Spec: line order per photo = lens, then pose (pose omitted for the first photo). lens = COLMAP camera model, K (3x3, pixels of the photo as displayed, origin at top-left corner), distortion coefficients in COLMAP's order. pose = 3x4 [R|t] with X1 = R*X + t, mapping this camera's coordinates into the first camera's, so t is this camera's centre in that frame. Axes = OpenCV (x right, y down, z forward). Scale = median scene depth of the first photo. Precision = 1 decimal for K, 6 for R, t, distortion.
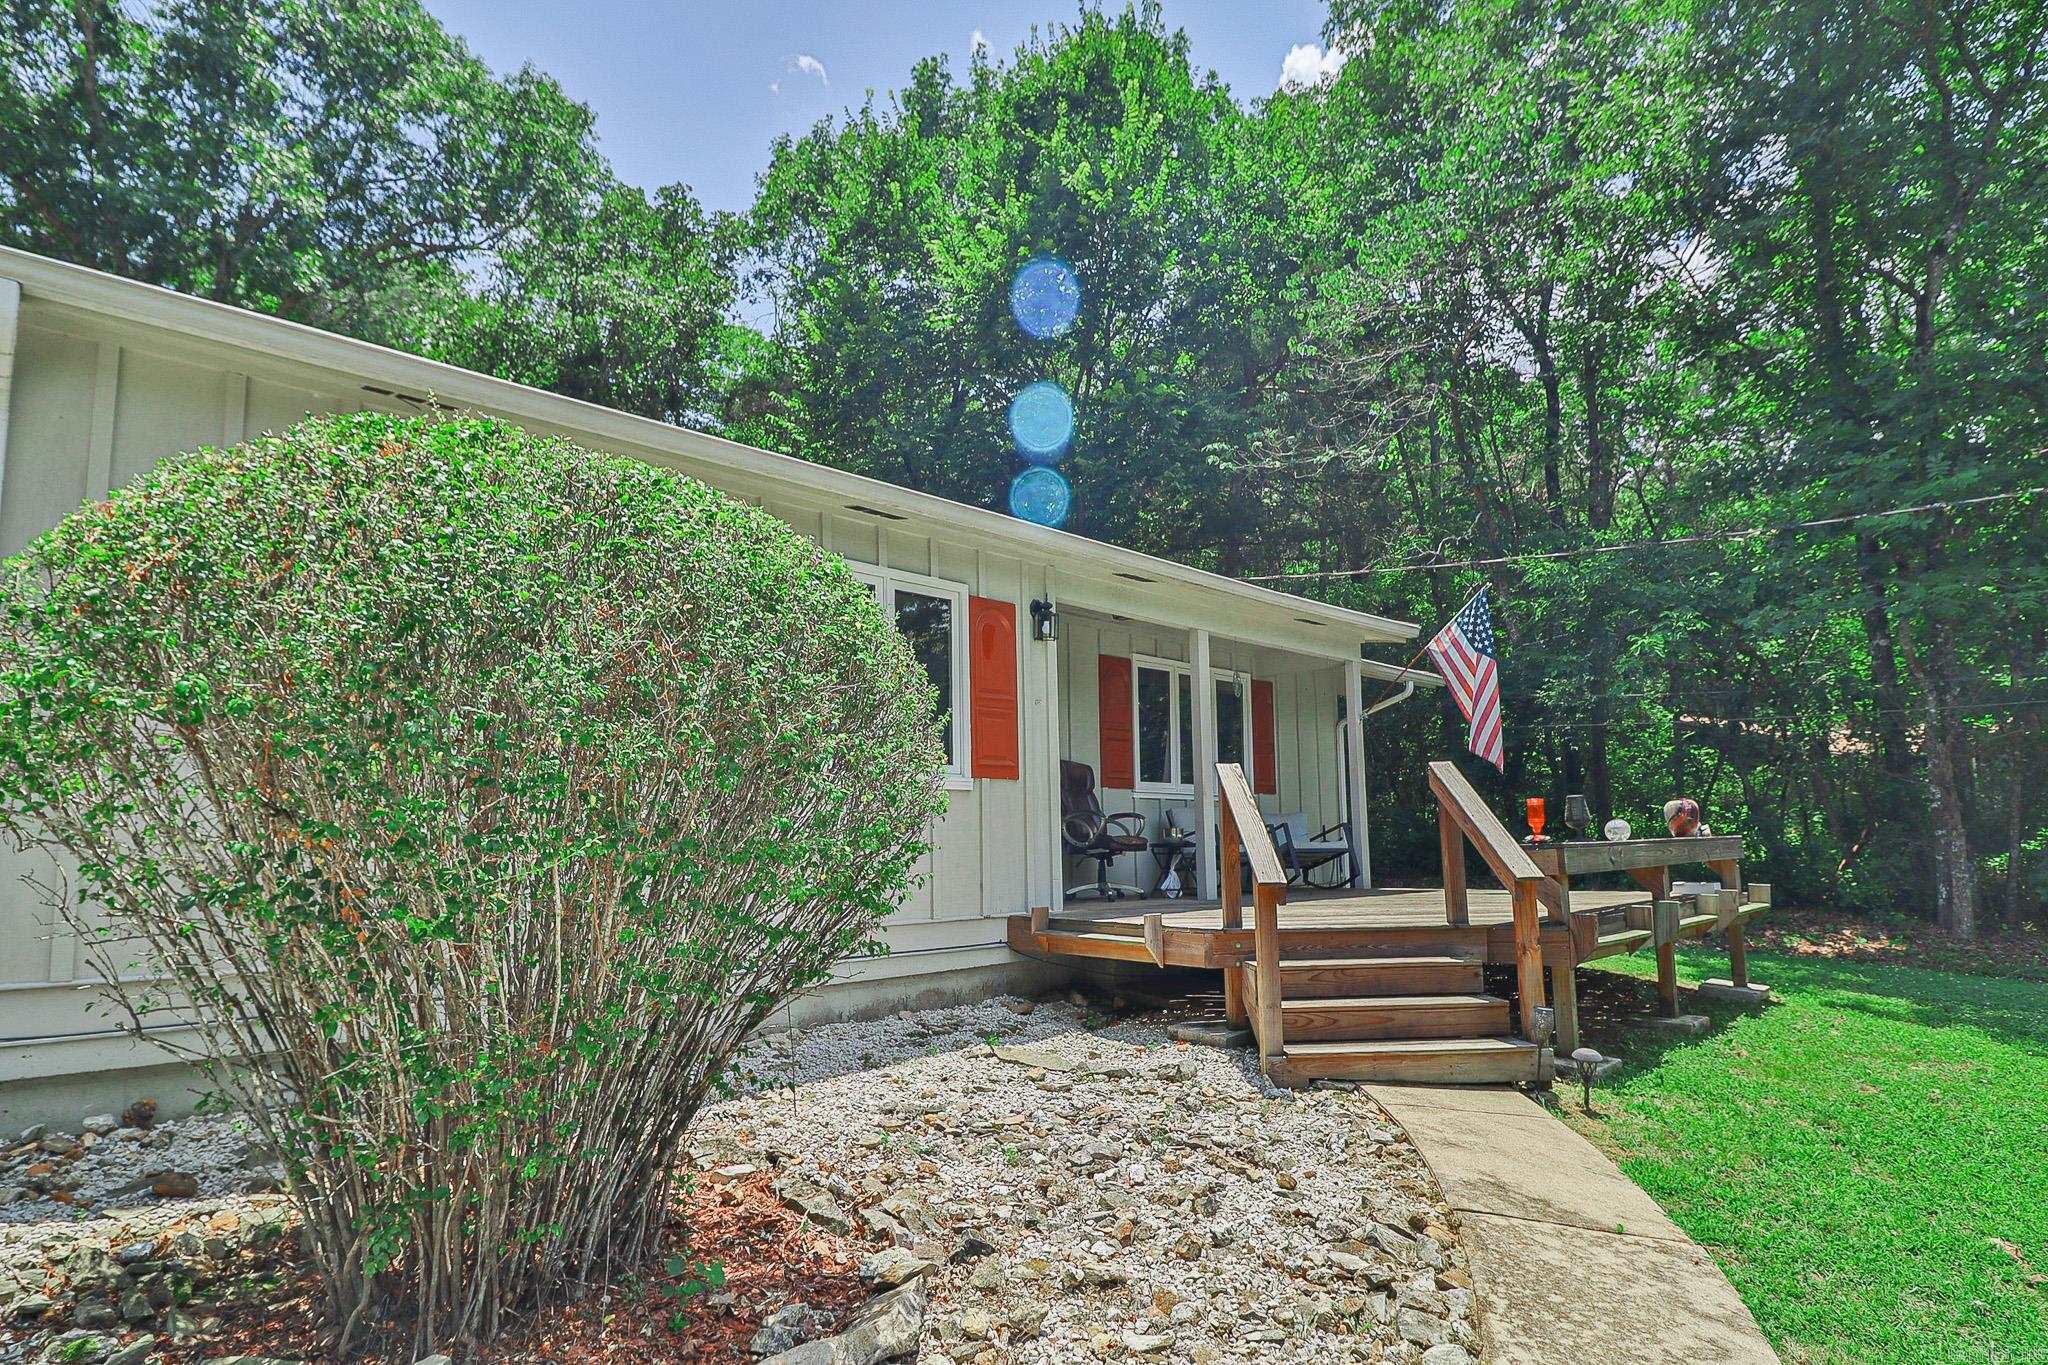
lens RADIAL K [[1123.7, 0, 1033.1], [0, 1123.7, 718.6], [0, 0, 1]] dist [-0.000599, -0.017418]
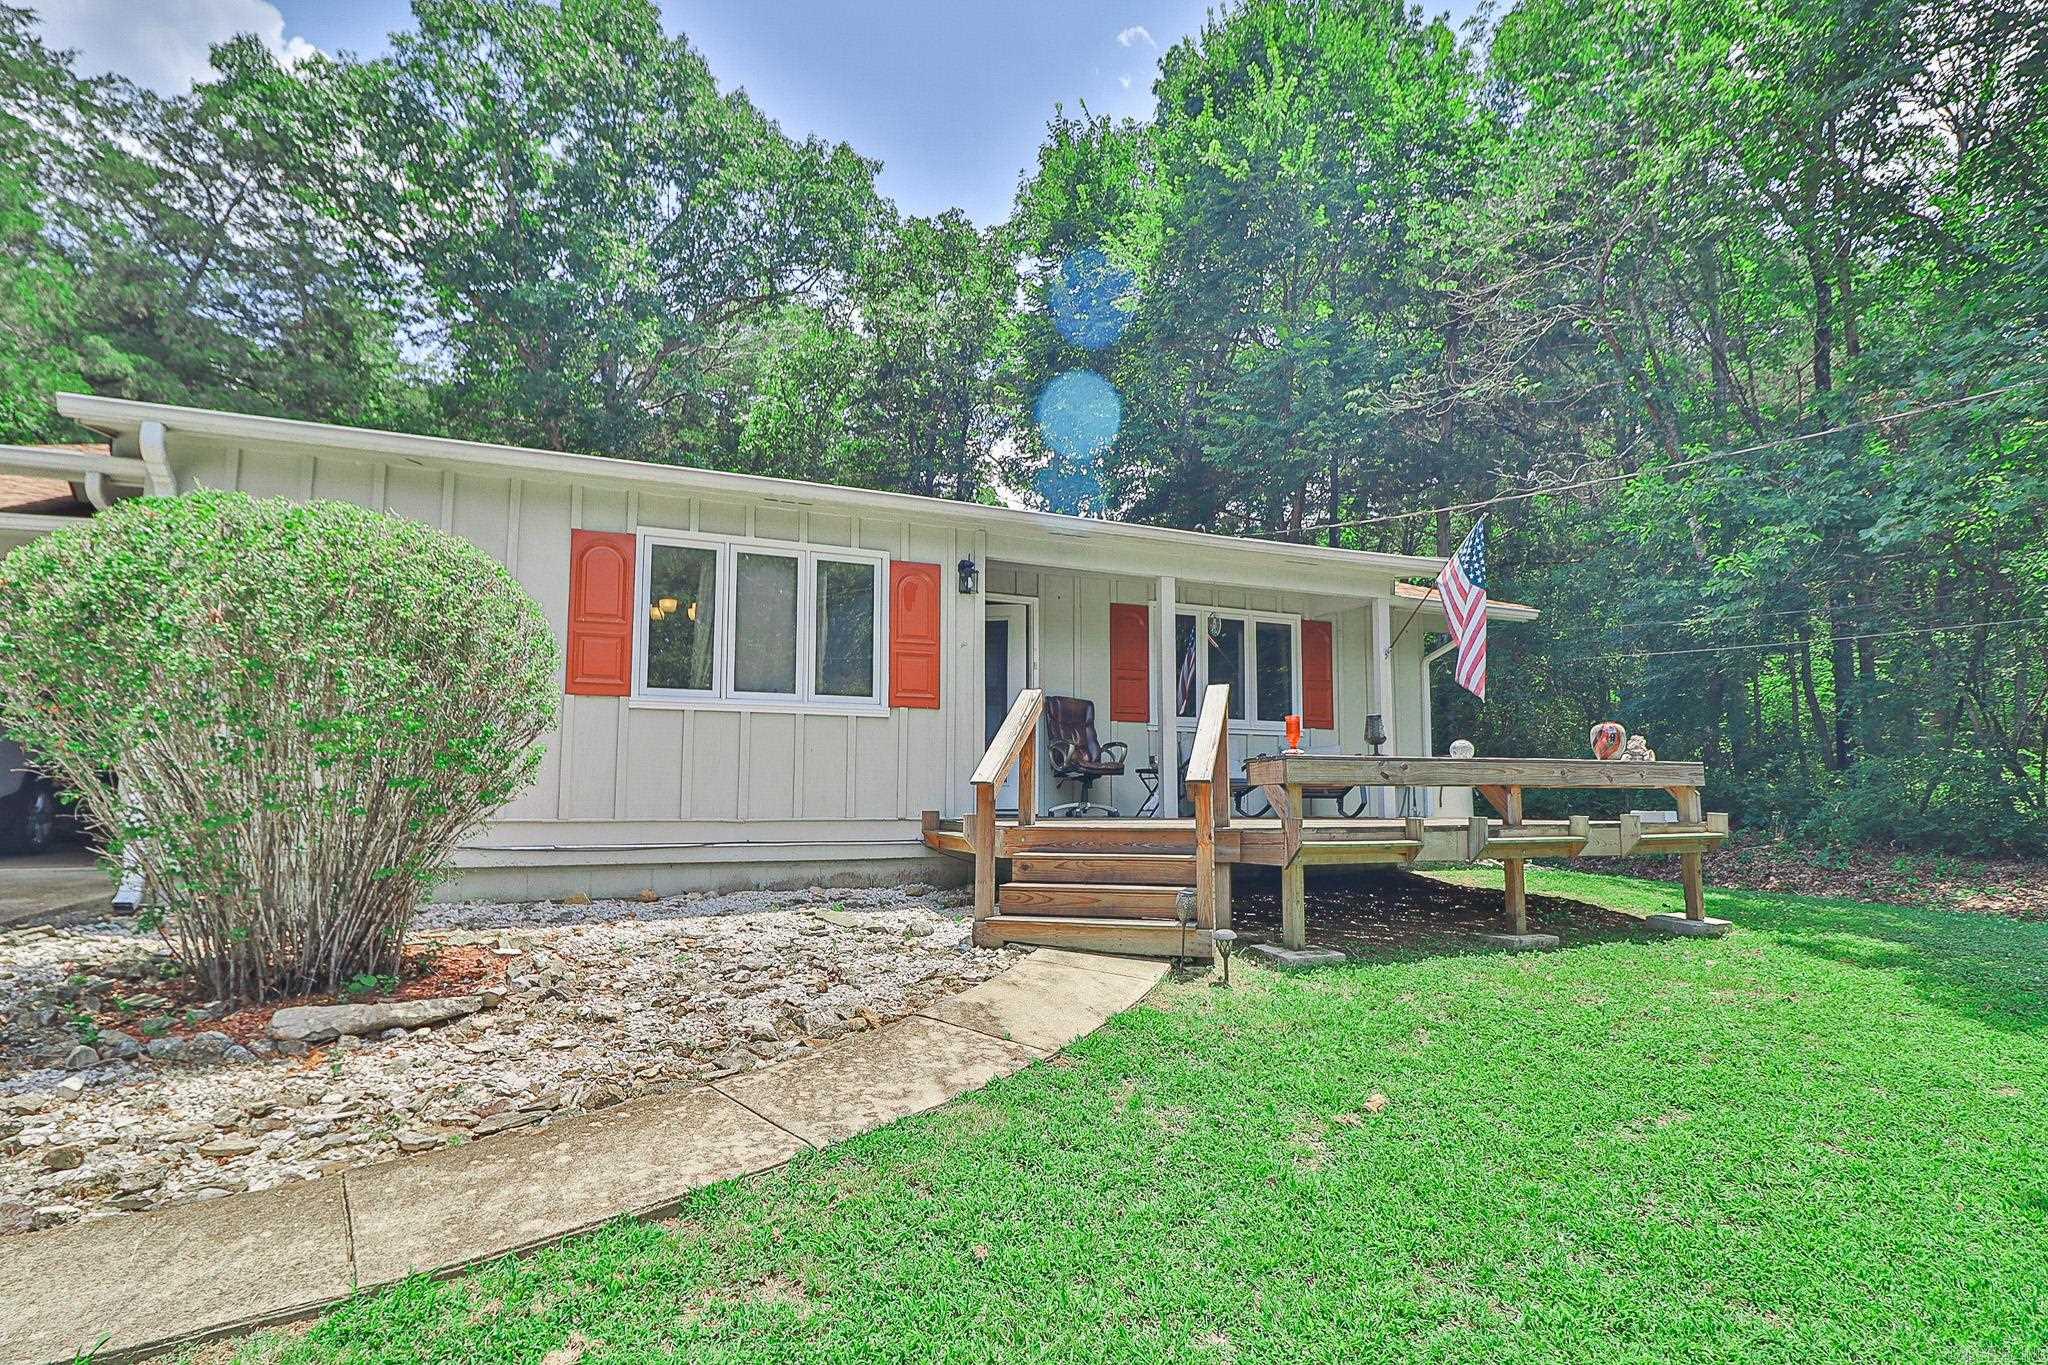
lens RADIAL K [[1092.9, 0, 1029.8], [0, 1092.9, 691.0], [0, 0, 1]] dist [-0.000126, -0.011464]
pose [[0.934504, -0.020041, -0.355387, 0.436664], [0.023974, 0.999690, 0.006666, 0.025626], [0.355144, -0.014750, 0.934695, -0.061661]]
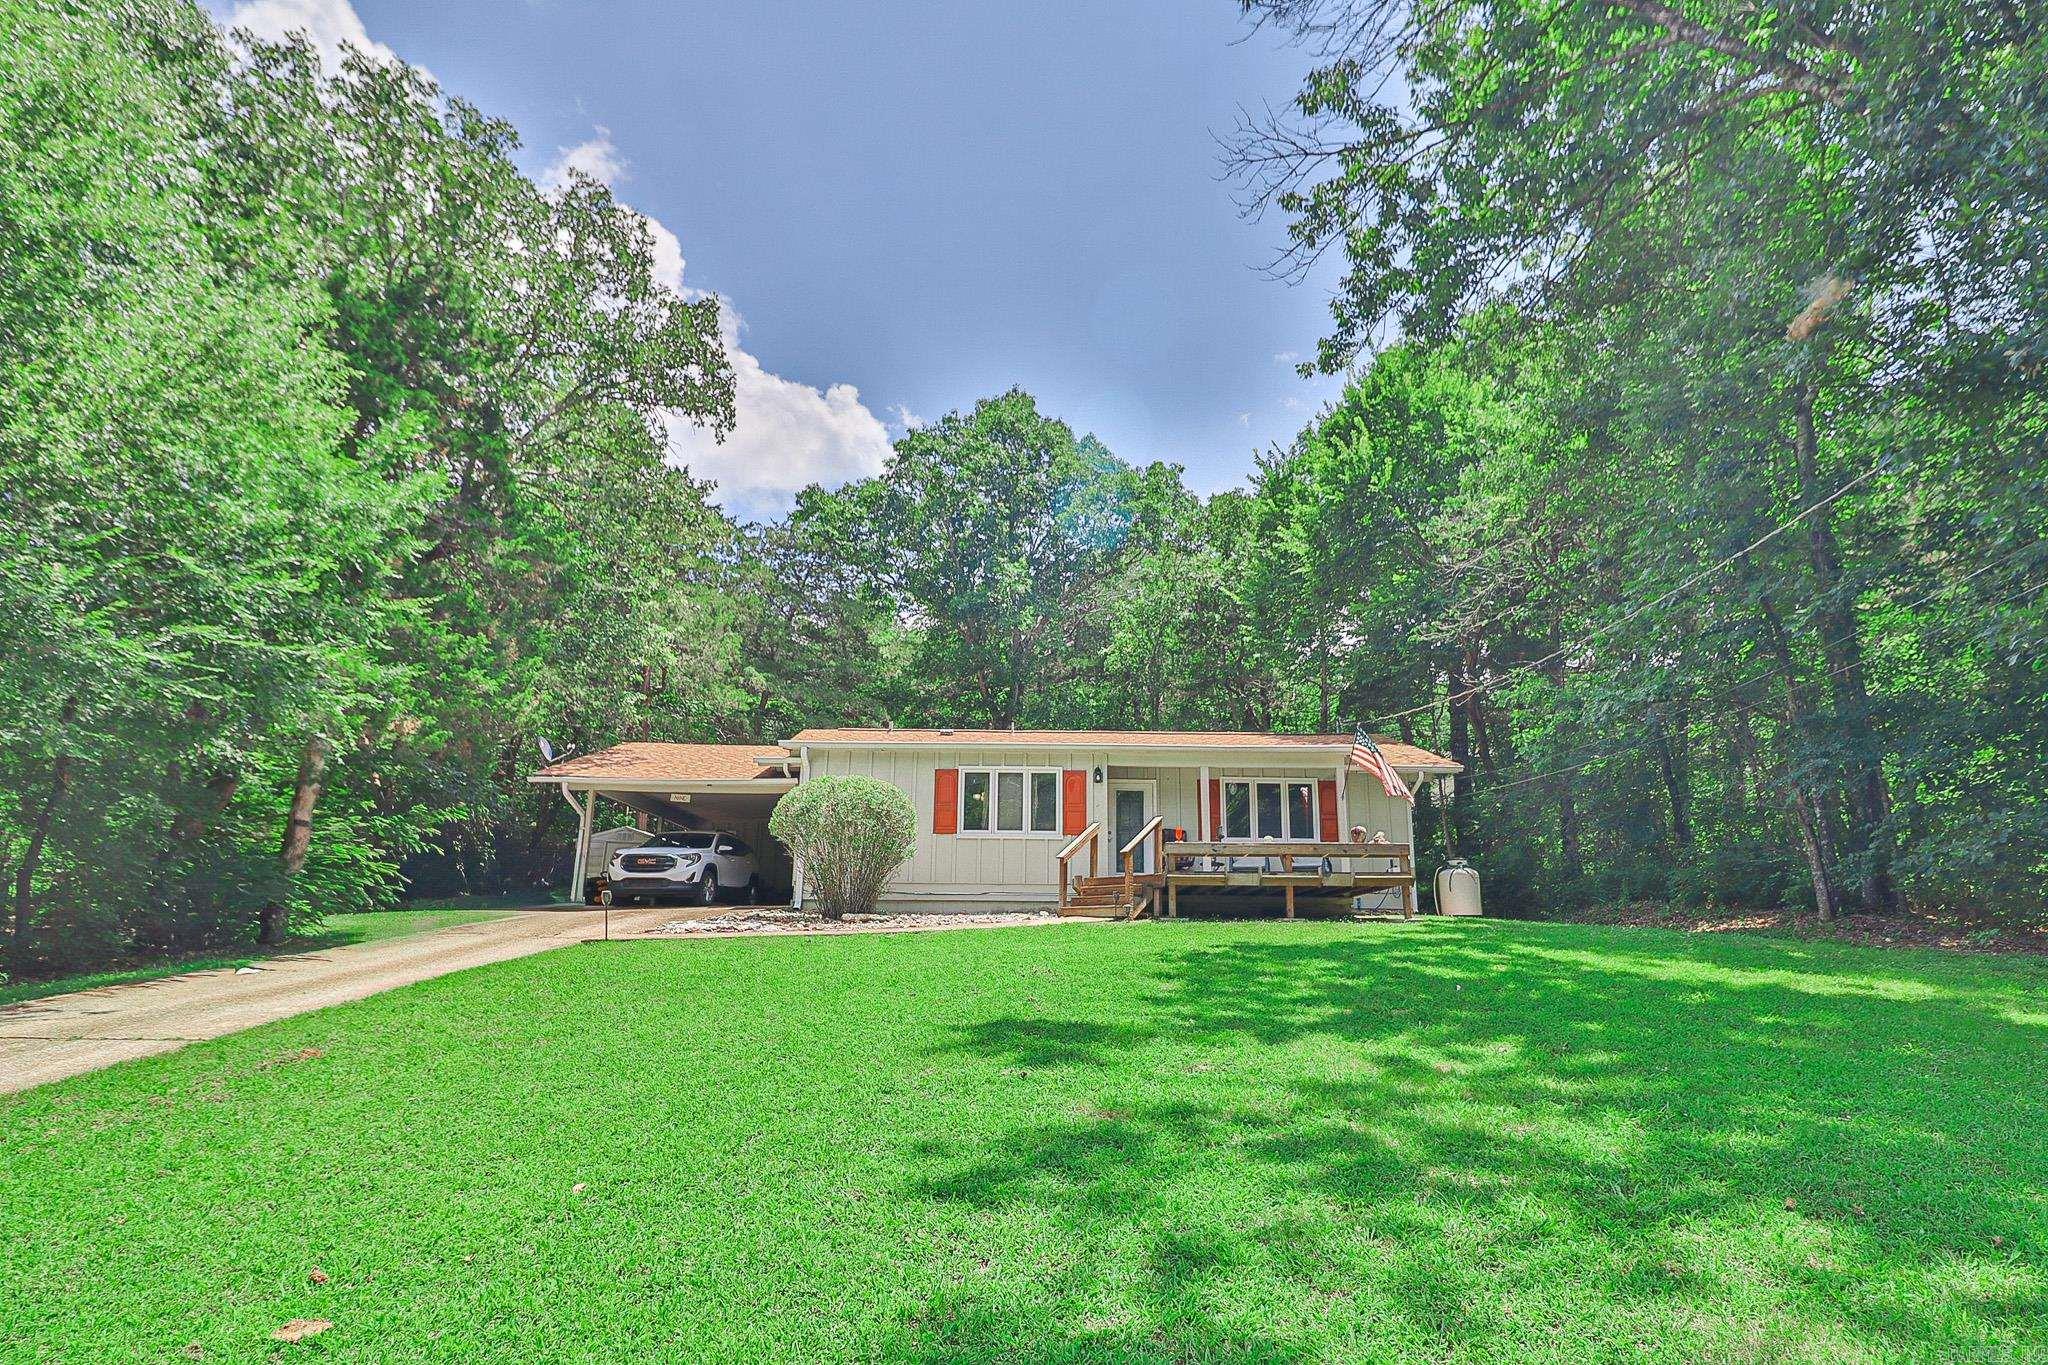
lens RADIAL K [[1075.7, 0, 1027.1], [0, 1075.7, 771.9], [0, 0, 1]] dist [0.000077, -0.015098]
pose [[0.704168, -0.102601, -0.702581, 1.526798], [0.060393, 0.994573, -0.084713, 0.100578], [0.707461, 0.017222, 0.706543, -0.839274]]
